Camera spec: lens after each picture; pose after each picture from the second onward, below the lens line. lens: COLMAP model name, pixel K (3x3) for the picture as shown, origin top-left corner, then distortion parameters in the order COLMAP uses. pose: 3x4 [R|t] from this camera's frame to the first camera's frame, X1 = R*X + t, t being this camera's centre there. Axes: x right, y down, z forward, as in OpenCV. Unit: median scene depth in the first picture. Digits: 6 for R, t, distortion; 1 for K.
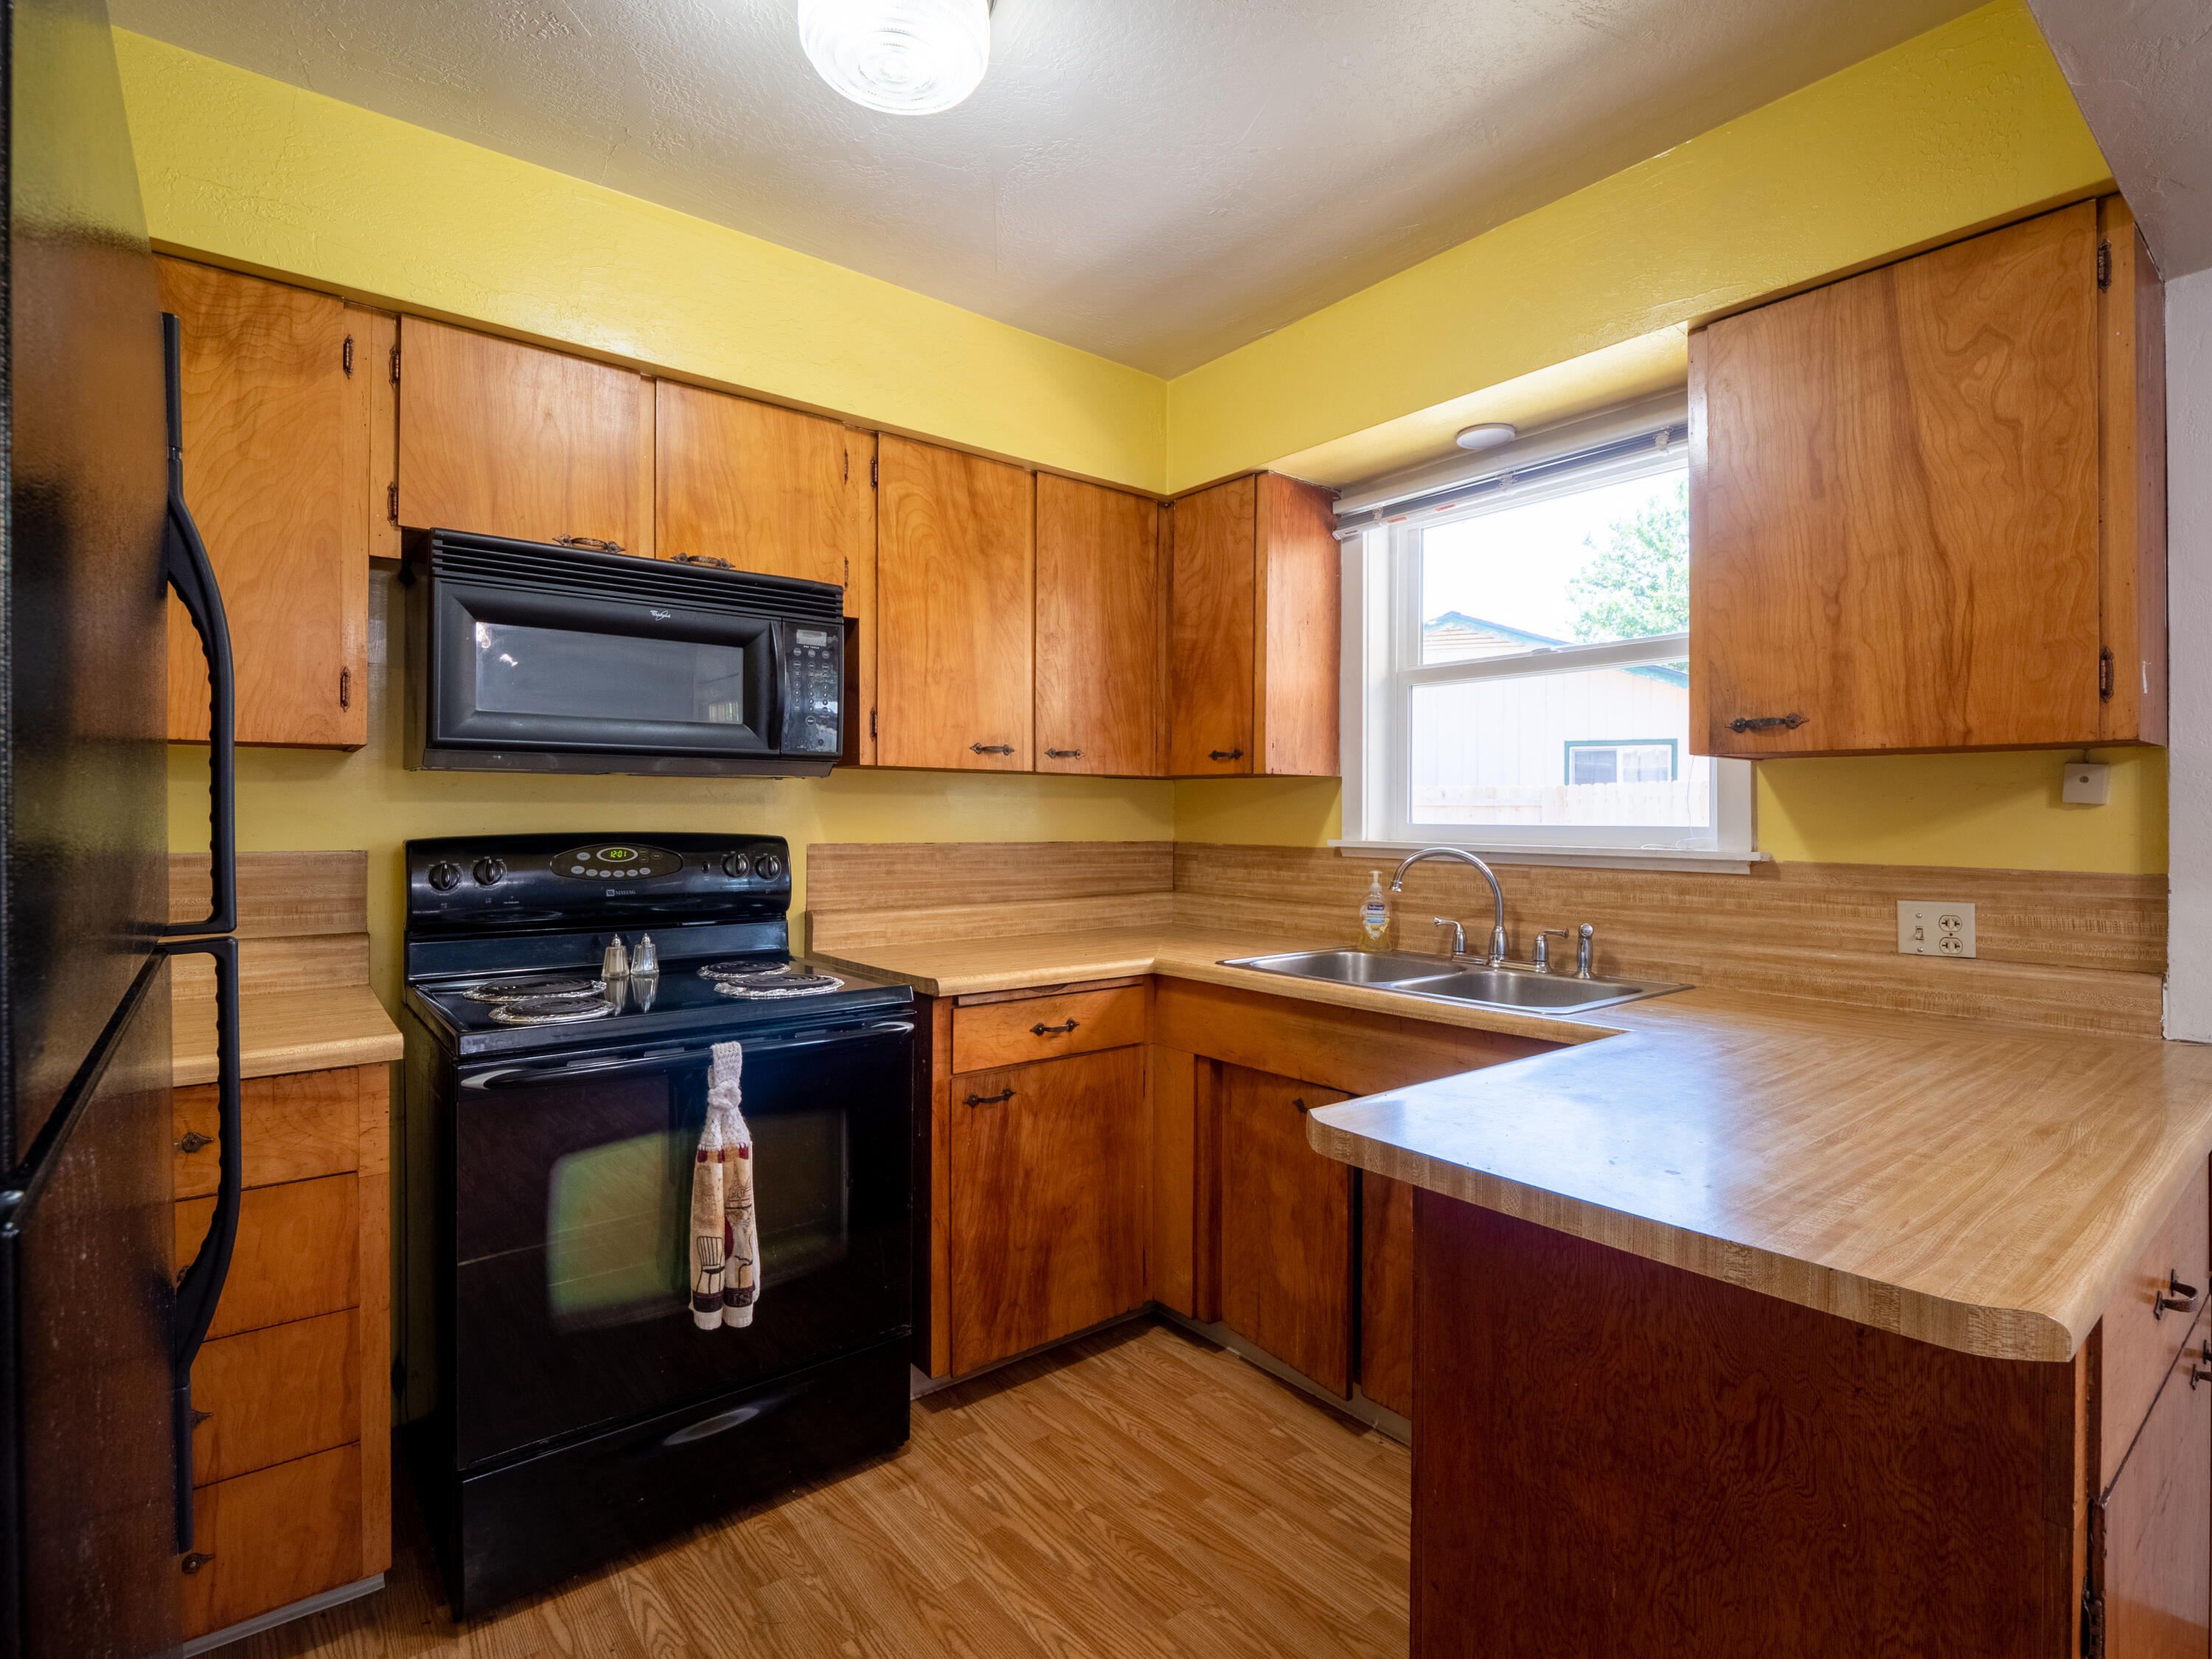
lens RADIAL K [[1077.0, 0, 1092.5], [0, 1077.0, 822.7], [0, 0, 1]] dist [-0.038989, -0.006472]
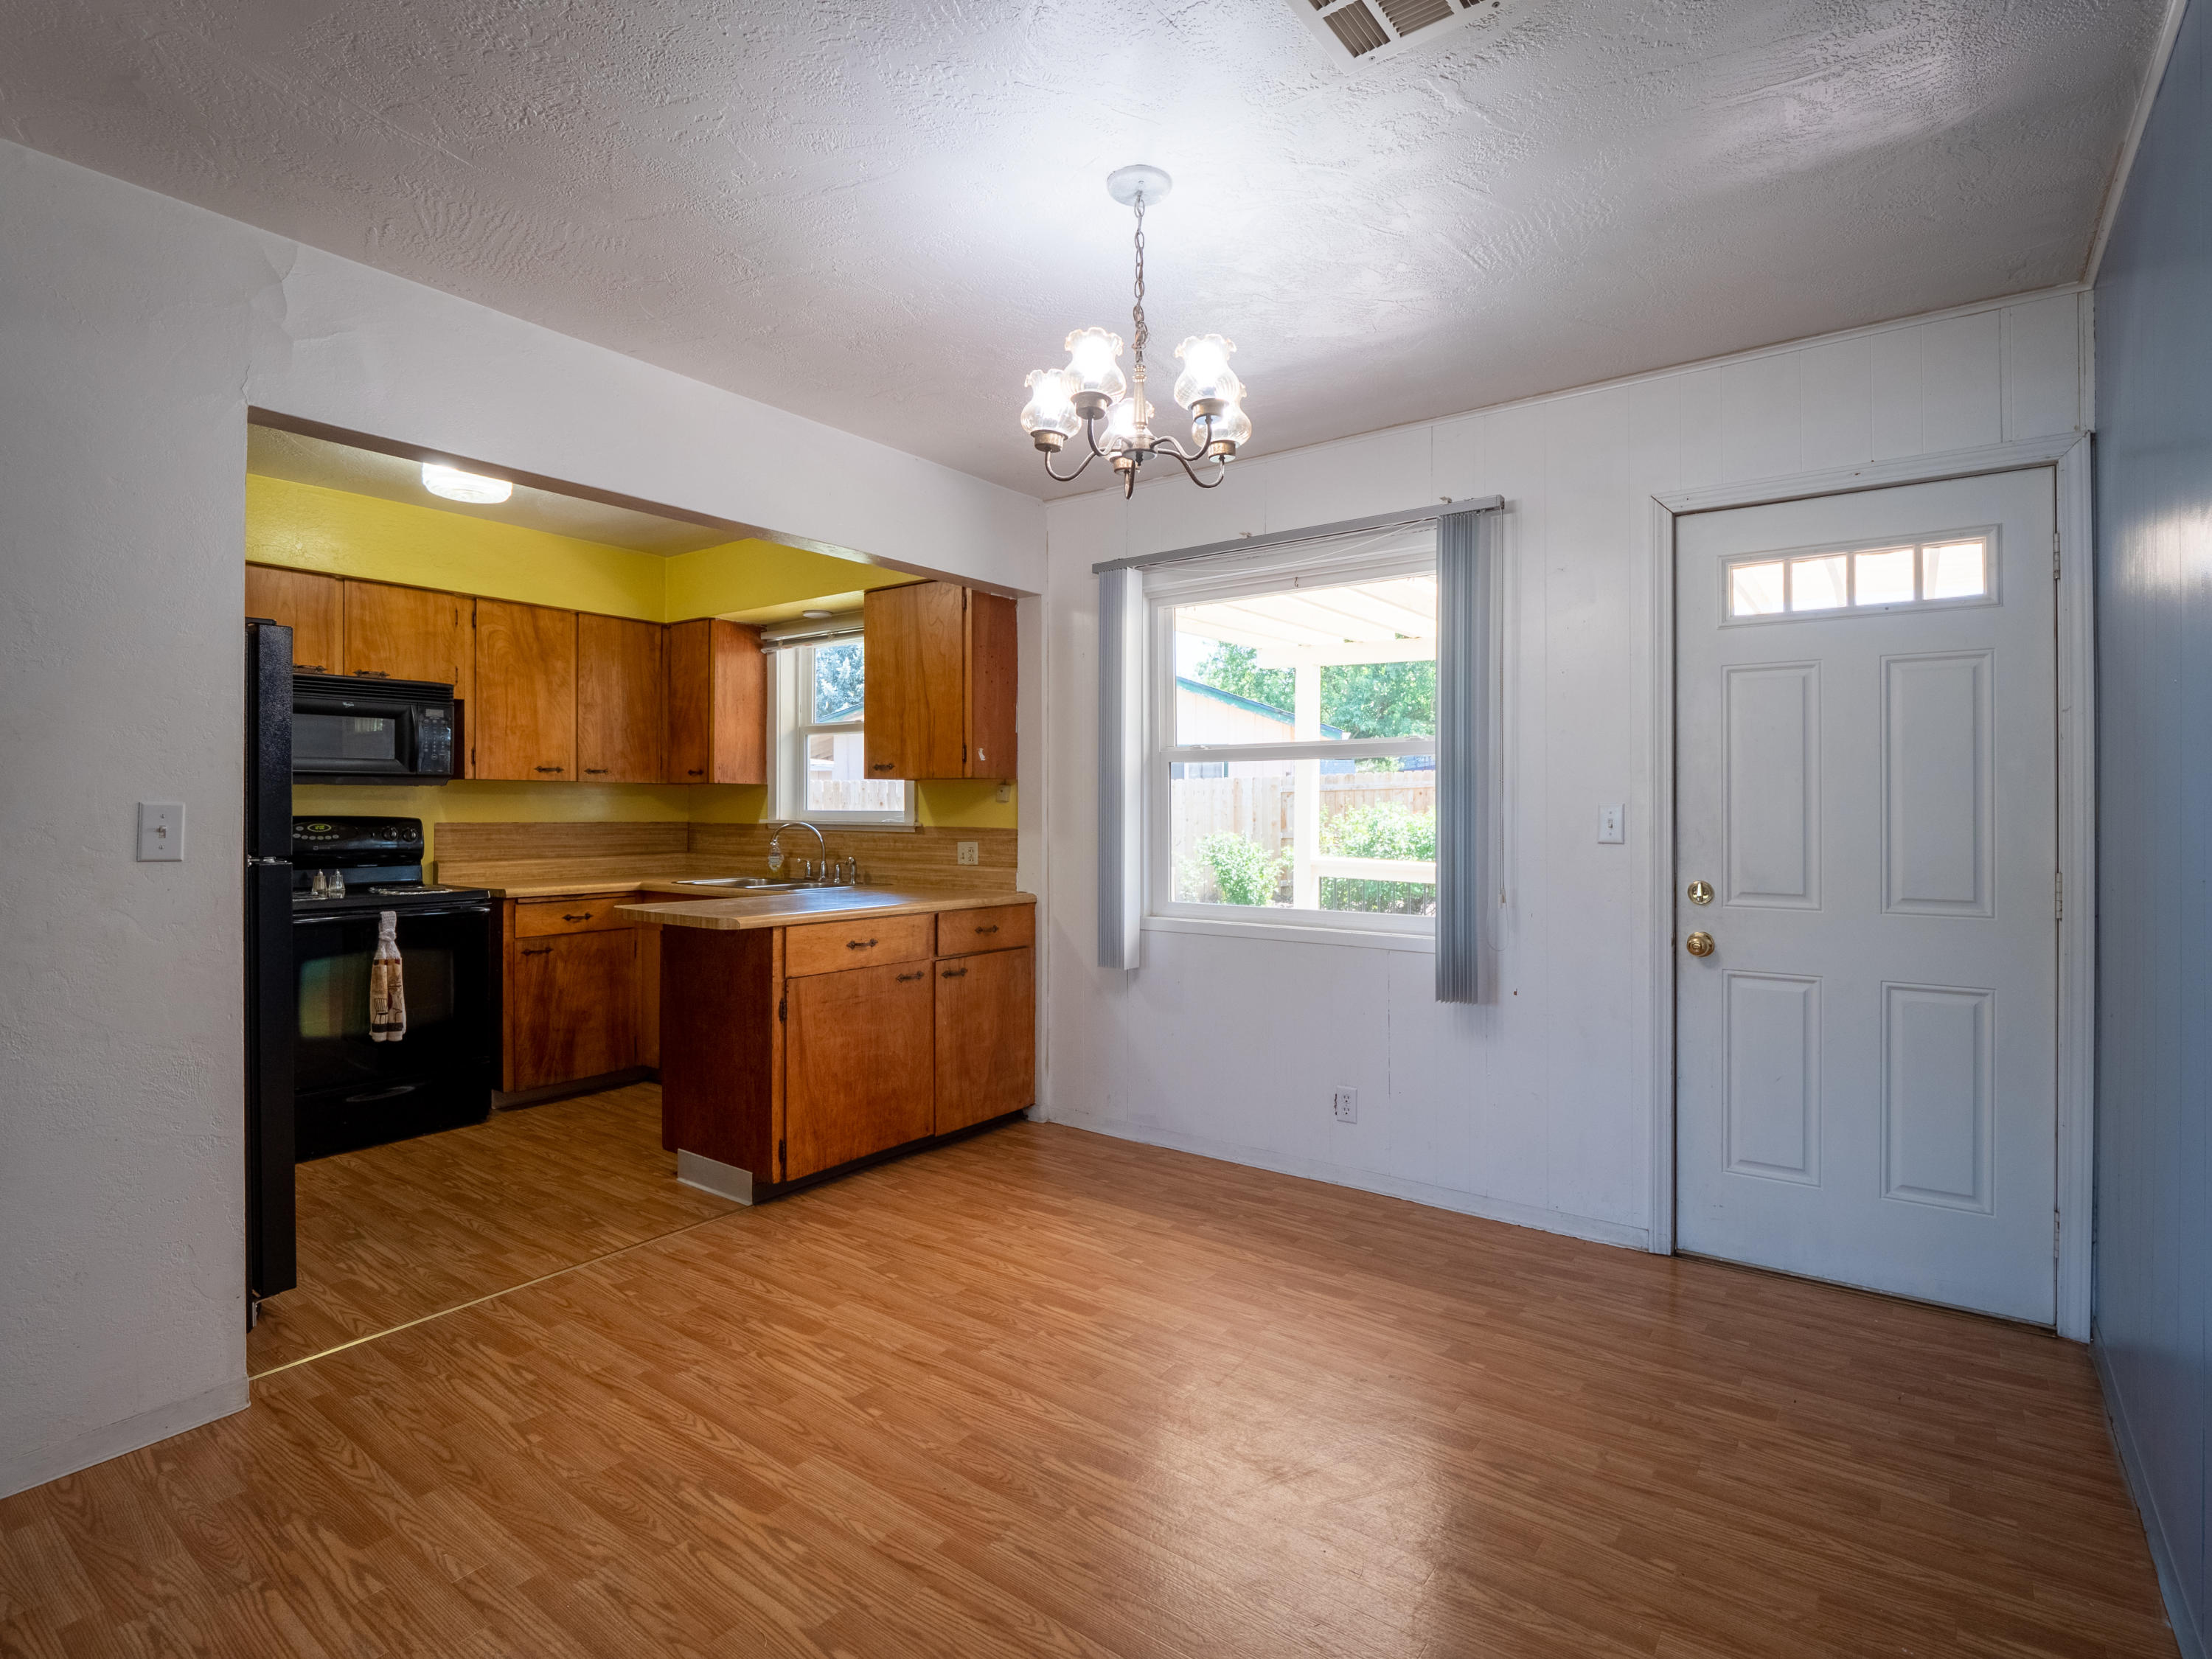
lens RADIAL K [[1077.0, 0, 1131.9], [0, 1077.0, 809.3], [0, 0, 1]] dist [-0.038989, -0.006472]
pose [[0.953119, -0.002696, 0.302584, 0.322911], [0.003695, 0.999989, -0.002728, 0.007400], [-0.302573, 0.003718, 0.953119, -1.074519]]
